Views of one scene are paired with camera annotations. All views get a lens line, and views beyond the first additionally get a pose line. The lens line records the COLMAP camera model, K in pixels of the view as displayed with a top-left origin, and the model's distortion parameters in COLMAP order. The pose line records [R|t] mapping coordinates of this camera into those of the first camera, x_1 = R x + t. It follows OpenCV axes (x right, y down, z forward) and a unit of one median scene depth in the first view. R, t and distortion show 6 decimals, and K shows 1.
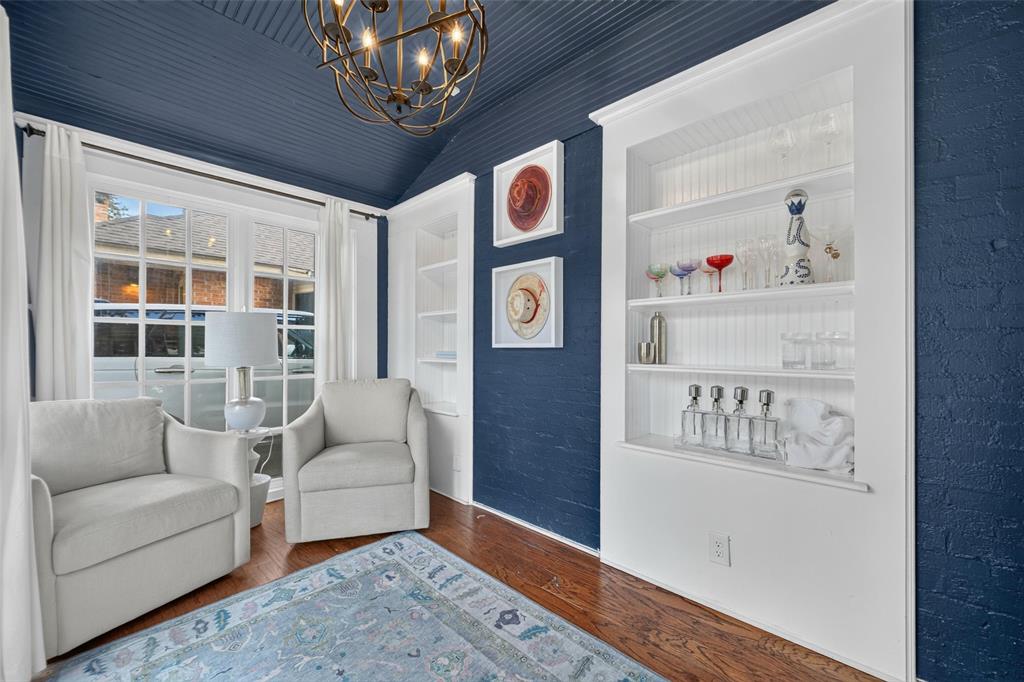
lens RADIAL K [[411.8, 0, 511.7], [0, 411.8, 345.2], [0, 0, 1]] dist [0.008312, -0.001048]
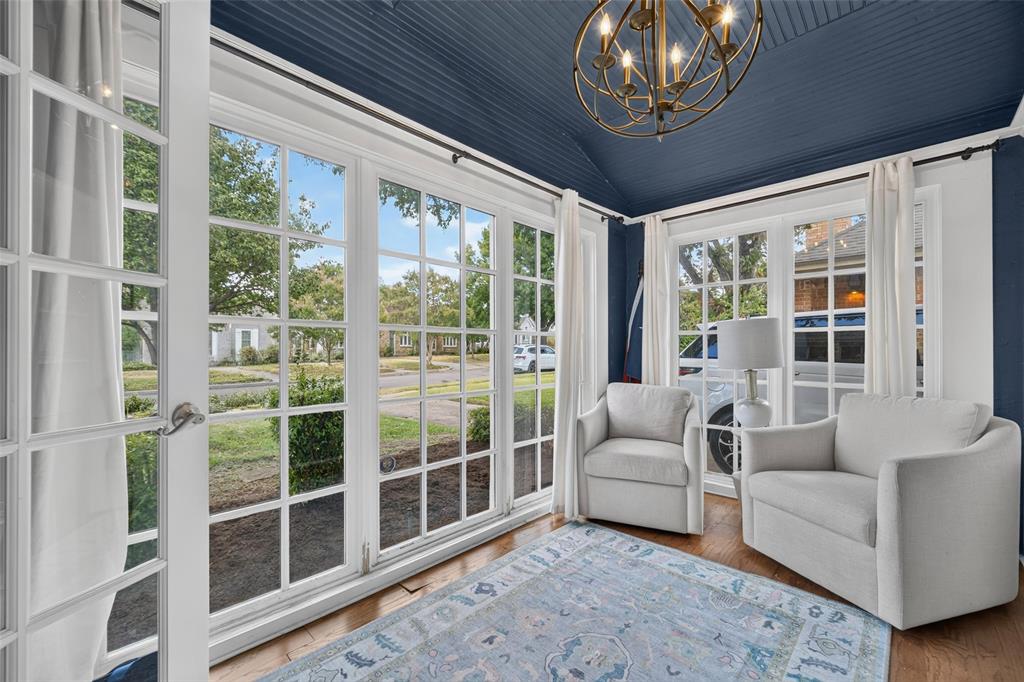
lens RADIAL K [[411.8, 0, 511.7], [0, 411.8, 349.3], [0, 0, 1]] dist [0.008312, -0.001048]
pose [[0.008364, -0.010013, -0.999915, 0.482288], [0.003264, 0.999945, -0.009986, 0.007573], [0.999960, -0.003180, 0.008396, 0.415306]]
